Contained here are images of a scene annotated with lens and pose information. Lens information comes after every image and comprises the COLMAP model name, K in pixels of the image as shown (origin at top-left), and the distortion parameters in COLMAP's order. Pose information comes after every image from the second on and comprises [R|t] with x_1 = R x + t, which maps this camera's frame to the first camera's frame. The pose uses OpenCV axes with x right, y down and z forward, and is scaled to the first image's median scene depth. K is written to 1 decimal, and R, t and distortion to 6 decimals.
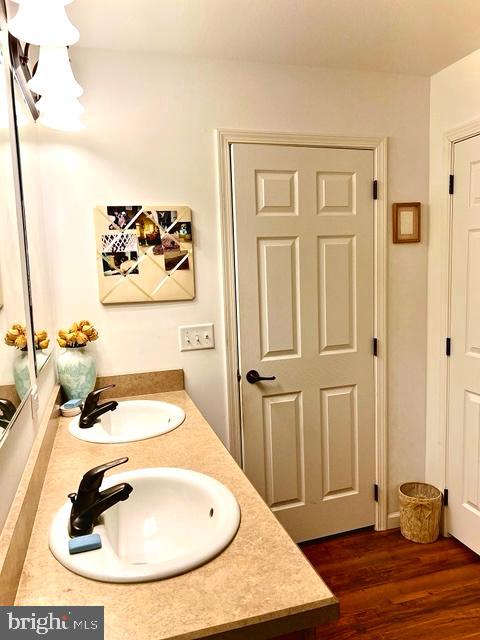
lens RADIAL K [[490.7, 0, 242.4], [0, 490.7, 326.9], [0, 0, 1]] dist [0.059918, -0.035536]
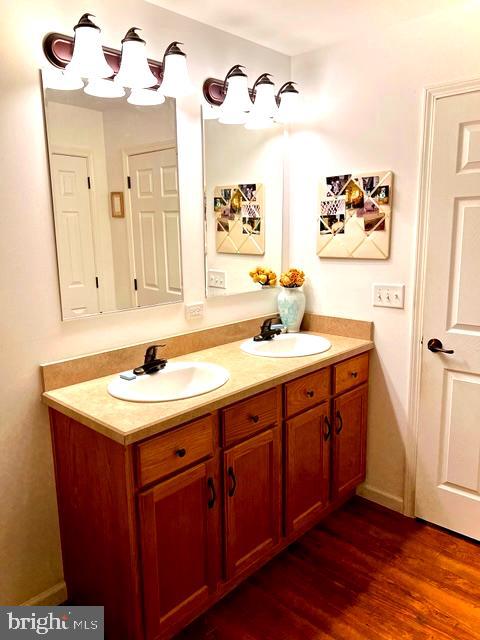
lens RADIAL K [[490.7, 0, 243.2], [0, 490.7, 316.8], [0, 0, 1]] dist [0.059918, -0.035536]
pose [[0.498336, 0.176625, -0.848802, 0.699814], [-0.118801, 0.983705, 0.134948, -0.042607], [0.858806, 0.033589, 0.511199, 0.199604]]
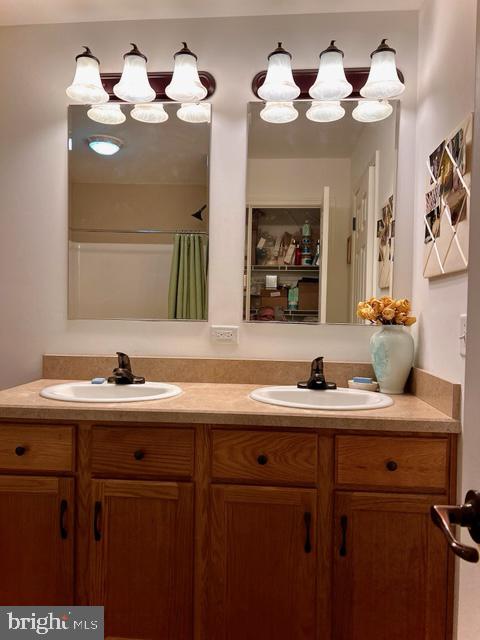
lens RADIAL K [[490.7, 0, 238.9], [0, 490.7, 321.9], [0, 0, 1]] dist [0.059918, -0.035536]
pose [[-0.357493, 0.038742, -0.933112, 0.574422], [-0.140285, 0.985575, 0.094666, -0.011959], [0.923320, 0.164744, -0.346901, 1.001563]]
